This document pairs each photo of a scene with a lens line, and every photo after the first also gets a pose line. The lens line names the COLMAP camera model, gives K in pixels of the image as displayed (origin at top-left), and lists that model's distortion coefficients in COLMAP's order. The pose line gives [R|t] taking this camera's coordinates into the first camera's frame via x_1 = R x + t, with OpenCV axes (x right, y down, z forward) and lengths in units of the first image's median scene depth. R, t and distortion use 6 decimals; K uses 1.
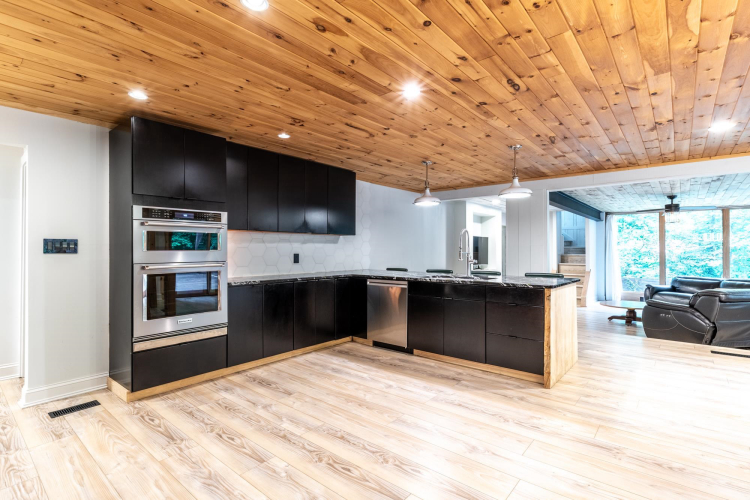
lens RADIAL K [[368.8, 0, 354.2], [0, 368.8, 247.9], [0, 0, 1]] dist [-0.001653, -0.000758]
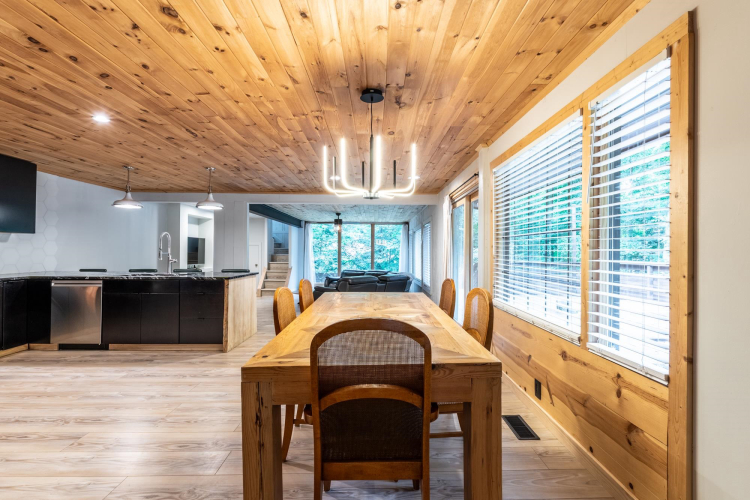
lens RADIAL K [[368.8, 0, 378.3], [0, 368.8, 248.5], [0, 0, 1]] dist [-0.001653, -0.000758]
pose [[0.728044, 0.010779, 0.685445, -0.002409], [-0.011970, 0.999924, -0.003010, -0.005193], [-0.685426, -0.006014, 0.728118, -0.273882]]
